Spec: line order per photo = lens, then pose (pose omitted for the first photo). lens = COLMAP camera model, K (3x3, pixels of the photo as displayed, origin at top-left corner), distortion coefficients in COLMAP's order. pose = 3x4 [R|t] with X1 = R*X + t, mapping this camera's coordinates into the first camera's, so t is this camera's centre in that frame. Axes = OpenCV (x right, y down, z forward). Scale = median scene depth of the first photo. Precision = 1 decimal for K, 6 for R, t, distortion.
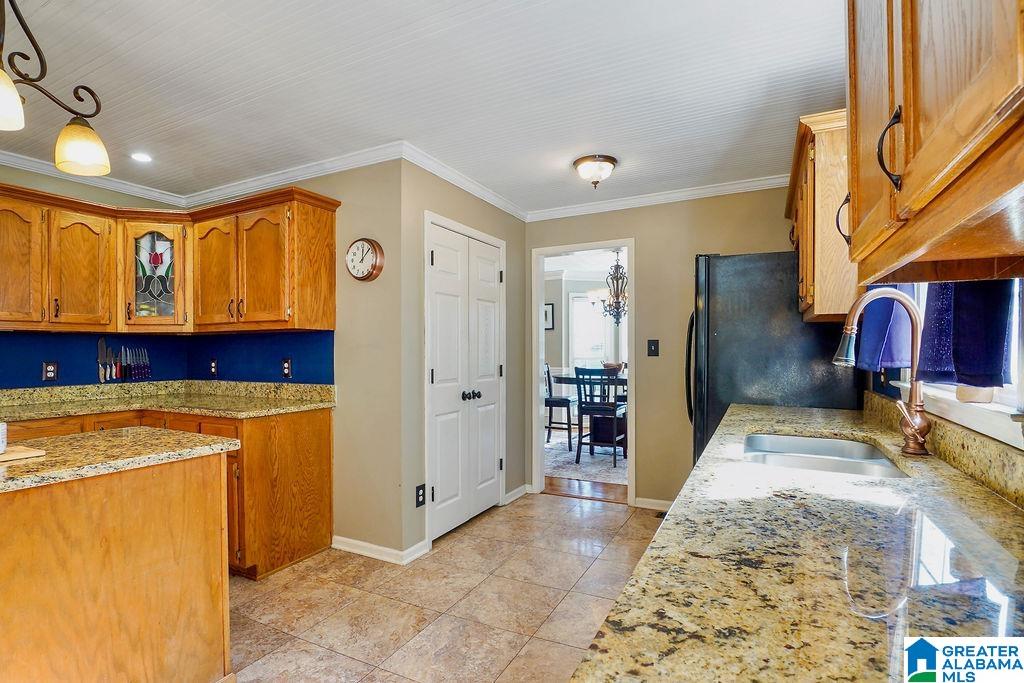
lens RADIAL K [[502.0, 0, 509.8], [0, 502.0, 347.9], [0, 0, 1]] dist [-0.022143, -0.000553]
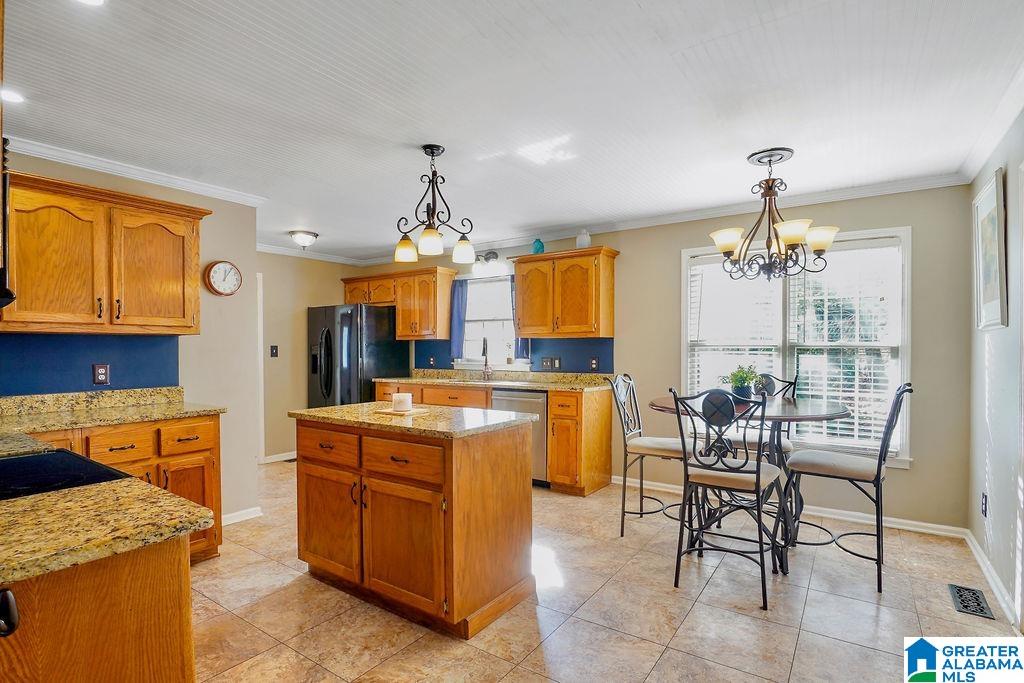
lens RADIAL K [[502.0, 0, 509.8], [0, 502.0, 347.9], [0, 0, 1]] dist [-0.022143, -0.000553]
pose [[0.135016, 0.006616, 0.990821, -1.308746], [0.010920, 0.999907, -0.008165, 0.008124], [-0.990783, 0.011923, 0.134931, 0.147335]]
